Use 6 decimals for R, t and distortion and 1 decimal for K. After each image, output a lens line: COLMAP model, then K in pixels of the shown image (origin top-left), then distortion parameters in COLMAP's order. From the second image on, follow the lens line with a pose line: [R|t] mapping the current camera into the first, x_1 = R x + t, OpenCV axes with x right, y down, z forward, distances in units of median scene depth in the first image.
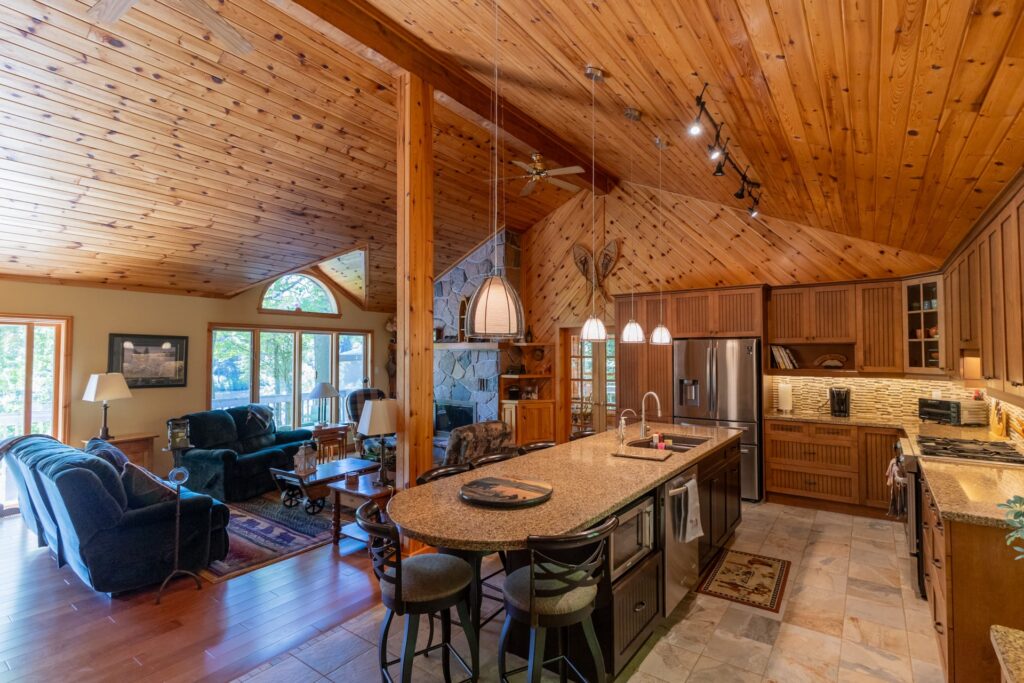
lens RADIAL K [[475.6, 0, 539.3], [0, 475.6, 343.6], [0, 0, 1]] dist [0.001100, -0.000130]
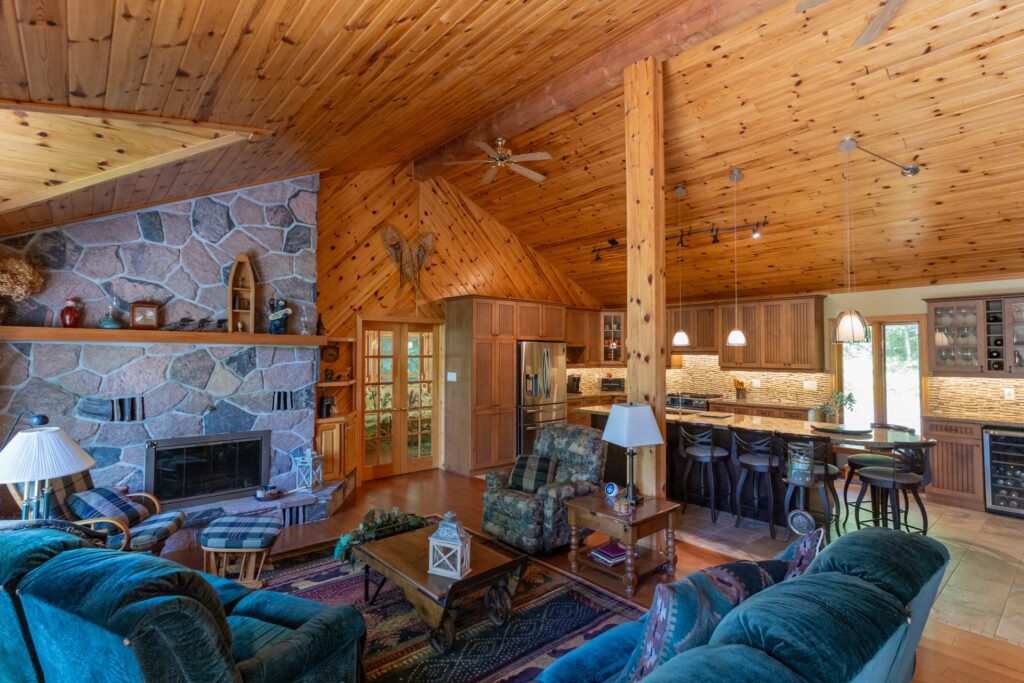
lens RADIAL K [[503.3, 0, 512.0], [0, 503.3, 341.5], [0, 0, 1]] dist [0.001081, -0.000070]
pose [[0.252312, 0.027328, 0.967260, -0.816554], [-0.021586, 0.999511, -0.022608, 0.018540], [-0.967405, -0.015175, 0.252778, 0.623864]]
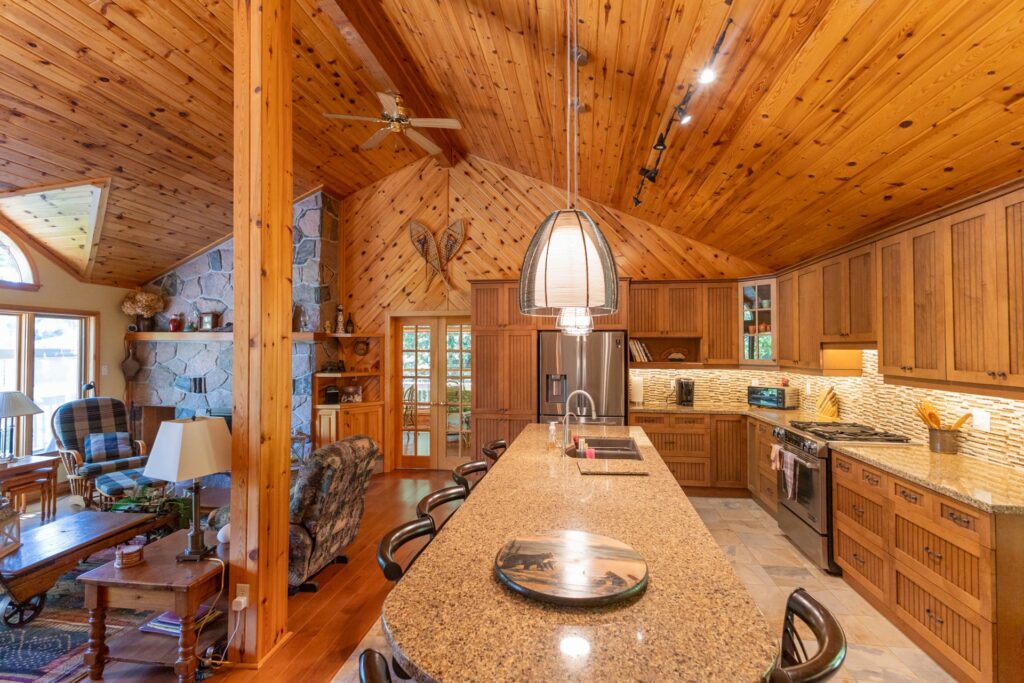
lens RADIAL K [[467.5, 0, 512.0], [0, 467.5, 341.5], [0, 0, 1]] dist [0.004421, -0.000553]
pose [[0.898991, 0.008731, 0.437880, -0.146399], [-0.011072, 0.999935, 0.002794, 0.007608], [-0.437827, -0.007360, 0.899029, 0.178443]]
